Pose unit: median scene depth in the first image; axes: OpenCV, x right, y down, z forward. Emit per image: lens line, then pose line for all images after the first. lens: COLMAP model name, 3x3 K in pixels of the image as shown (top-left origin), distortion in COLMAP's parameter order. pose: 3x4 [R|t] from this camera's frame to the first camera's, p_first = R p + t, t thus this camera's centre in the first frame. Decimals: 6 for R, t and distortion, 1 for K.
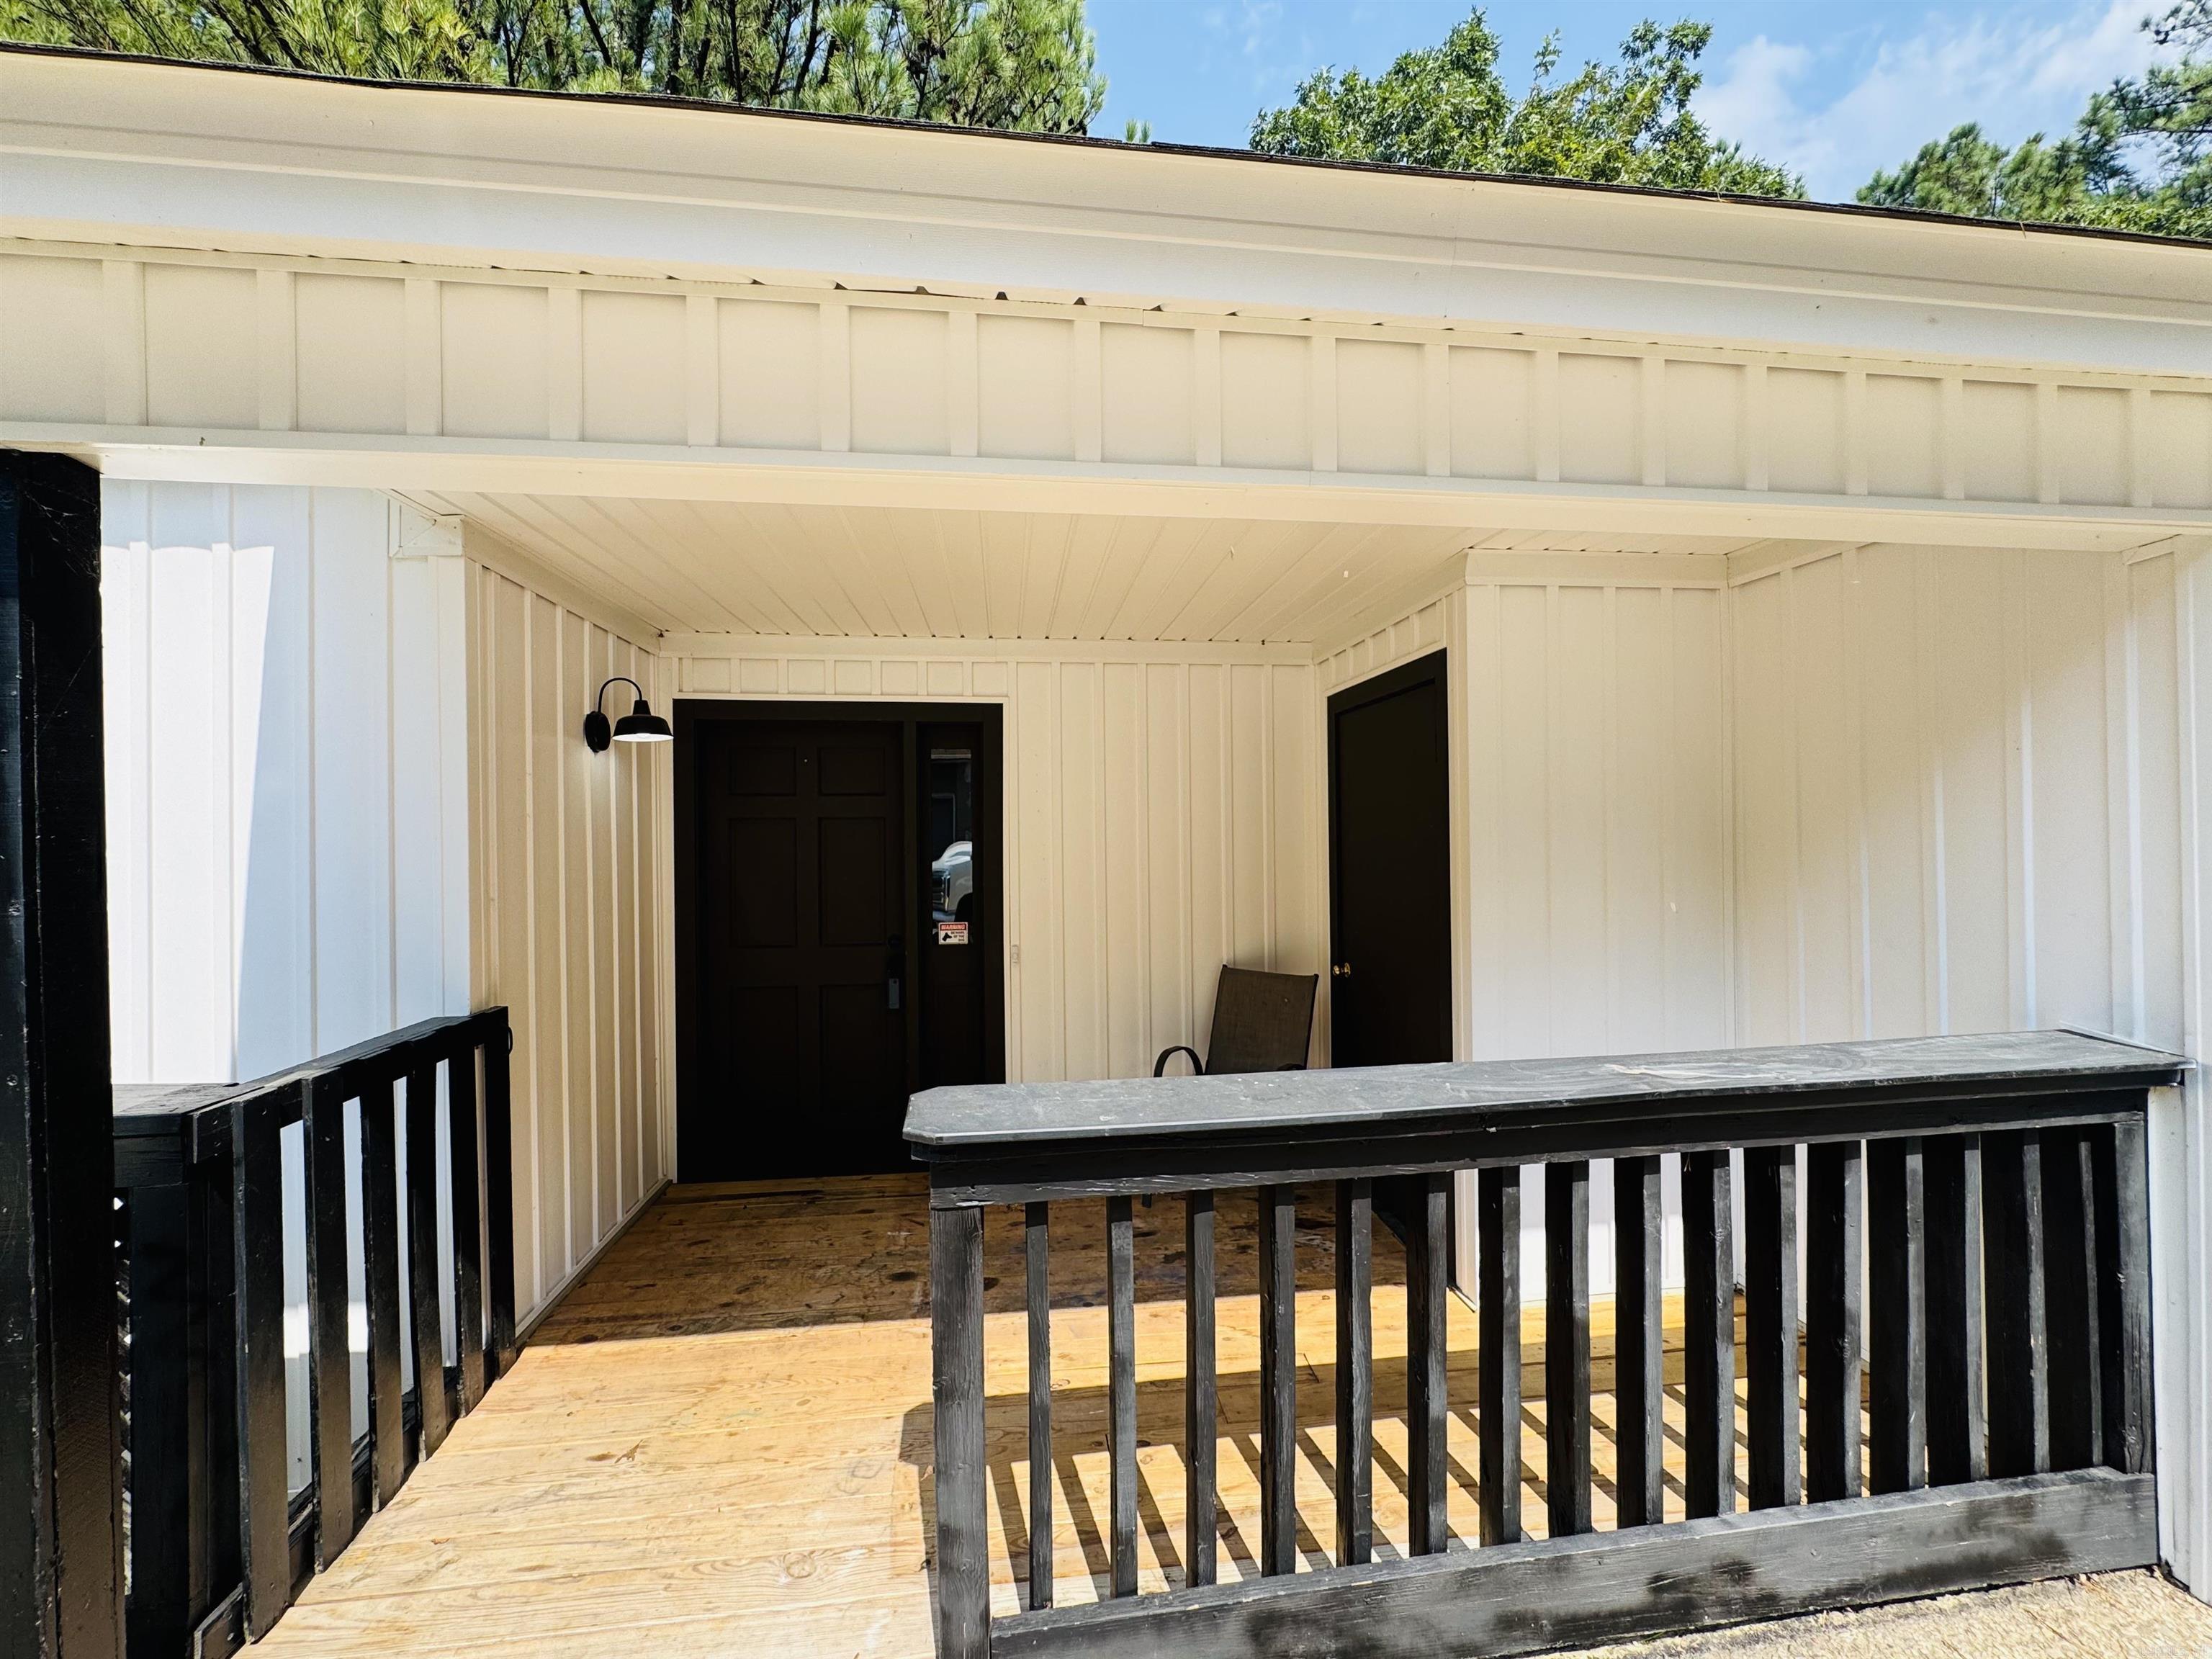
lens RADIAL K [[883.8, 0, 1112.1], [0, 883.8, 827.7], [0, 0, 1]] dist [0.000296, 0.000101]
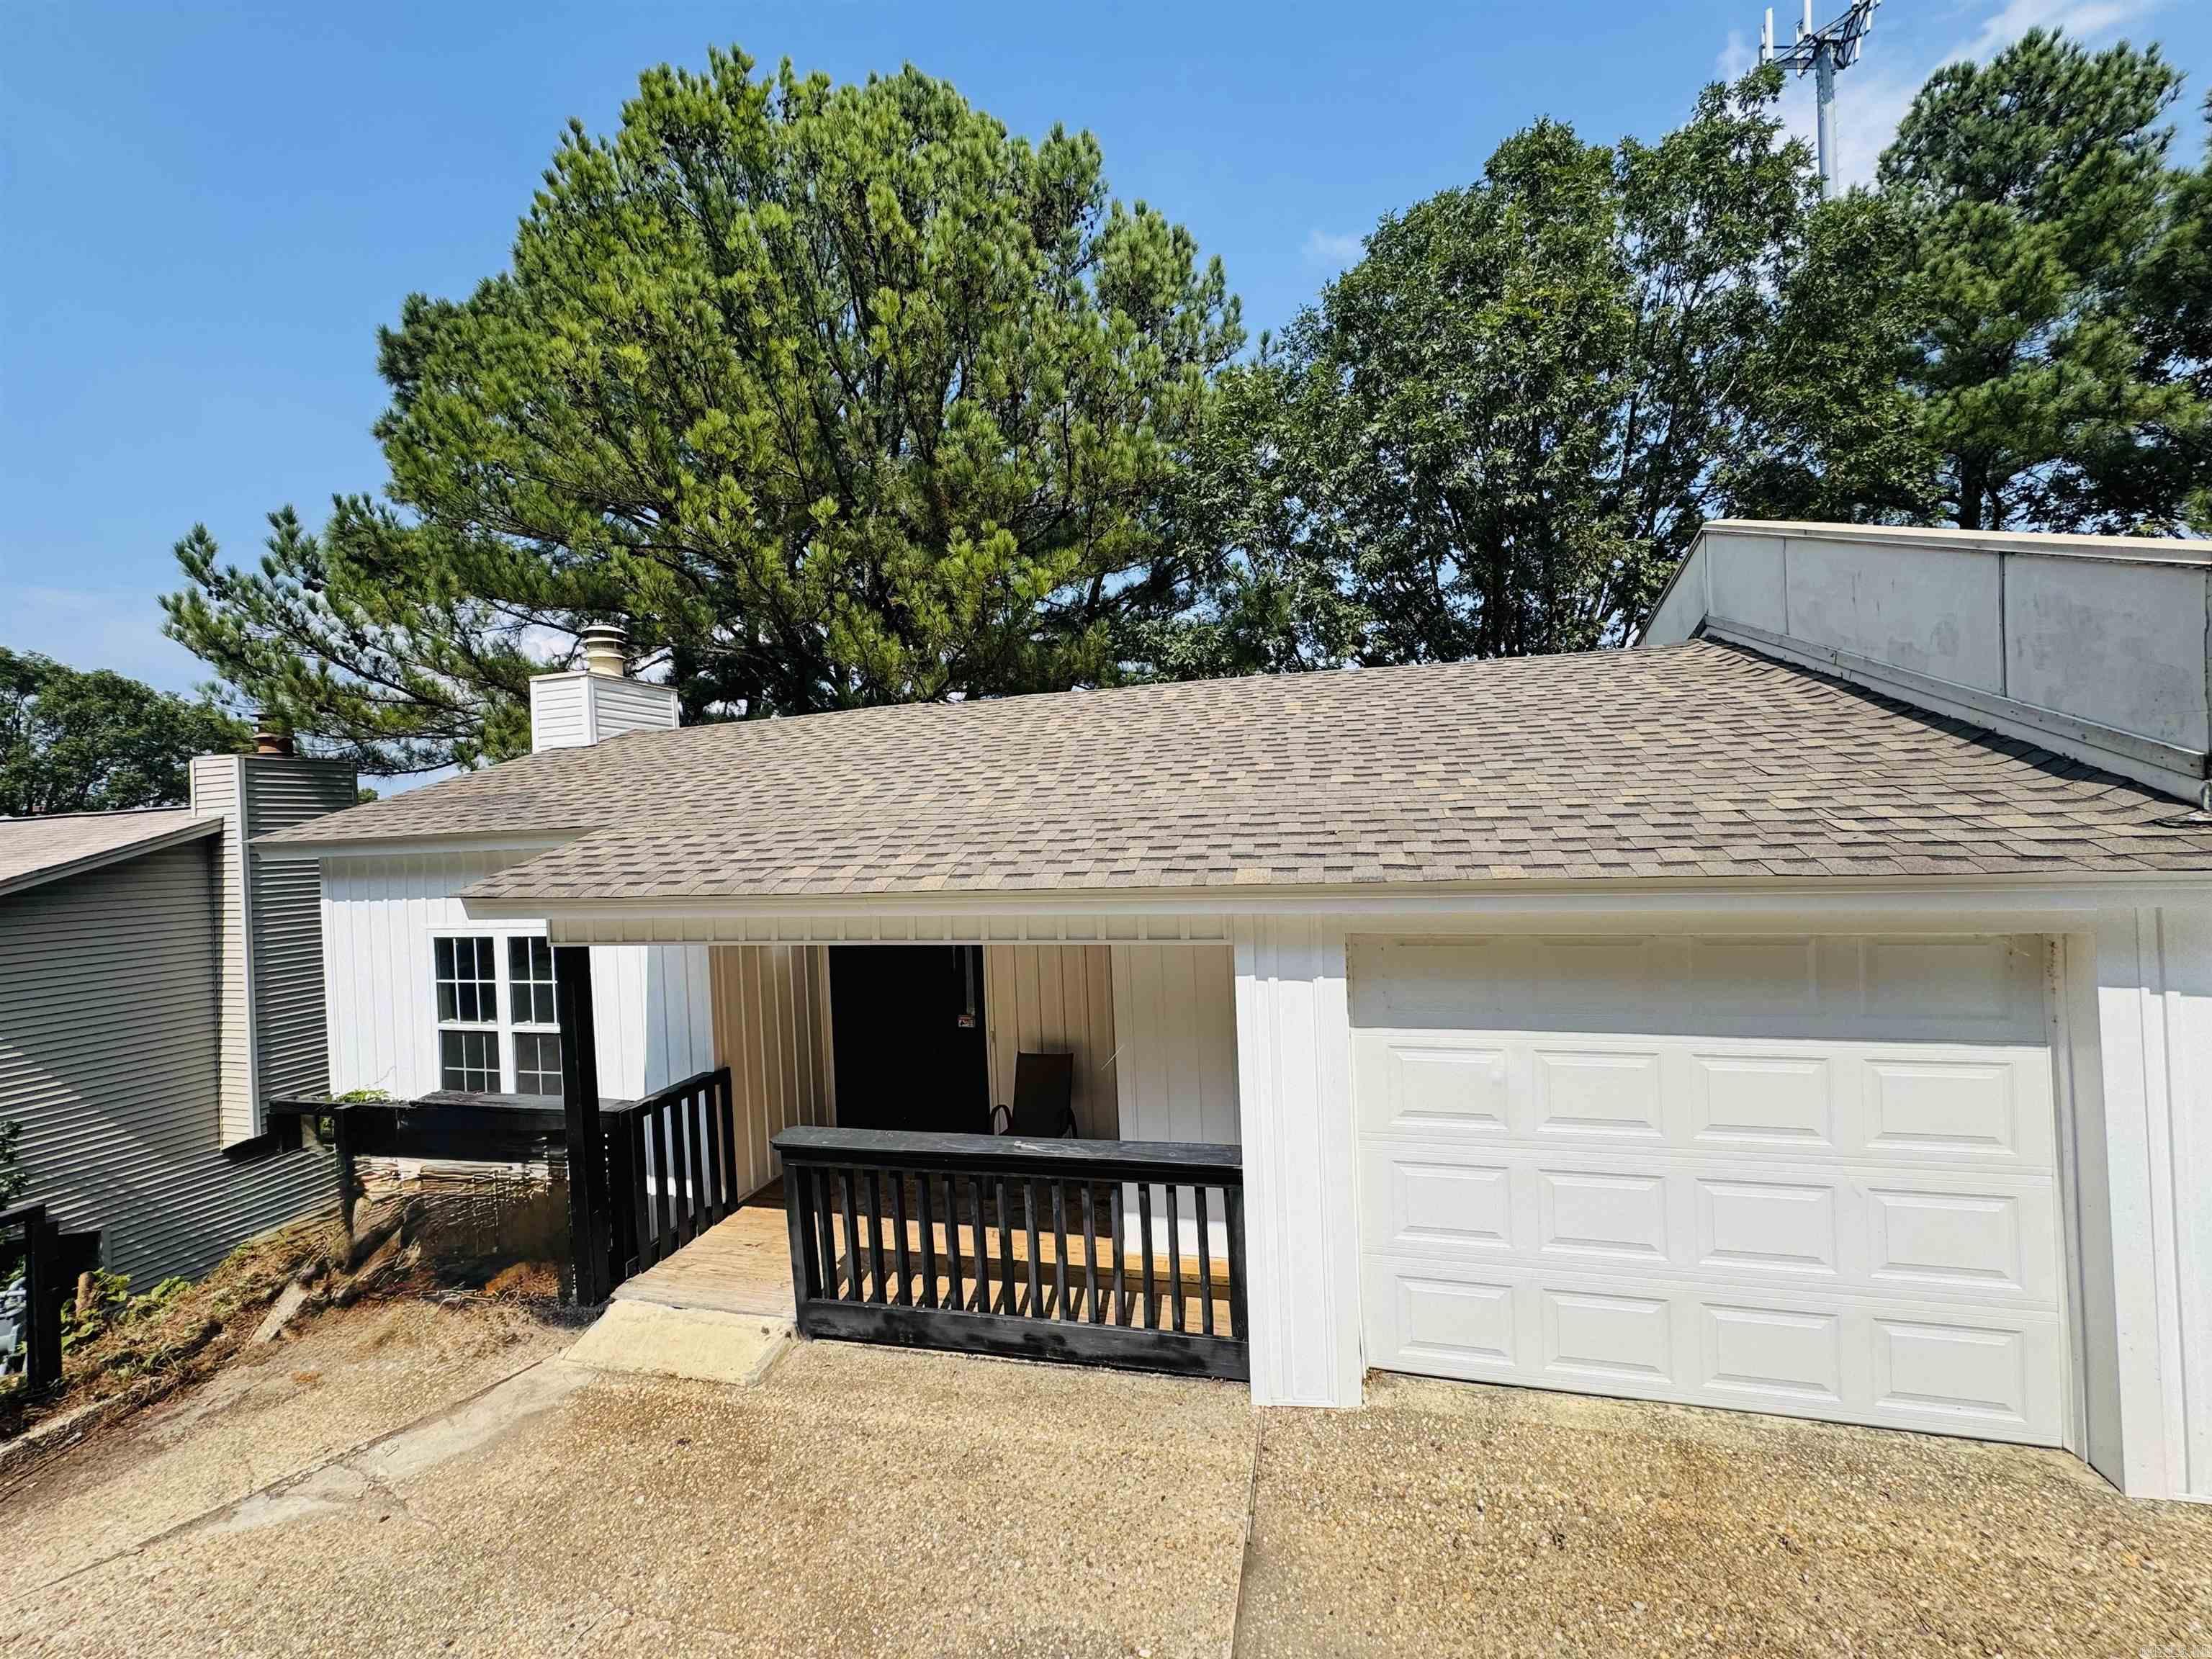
lens RADIAL K [[883.8, 0, 1104.7], [0, 883.8, 829.7], [0, 0, 1]] dist [0.000296, 0.000101]
pose [[0.927662, -0.026241, -0.372499, 1.618453], [0.033501, 0.999354, 0.013031, -0.605599], [0.371916, -0.024568, 0.927941, -1.166780]]
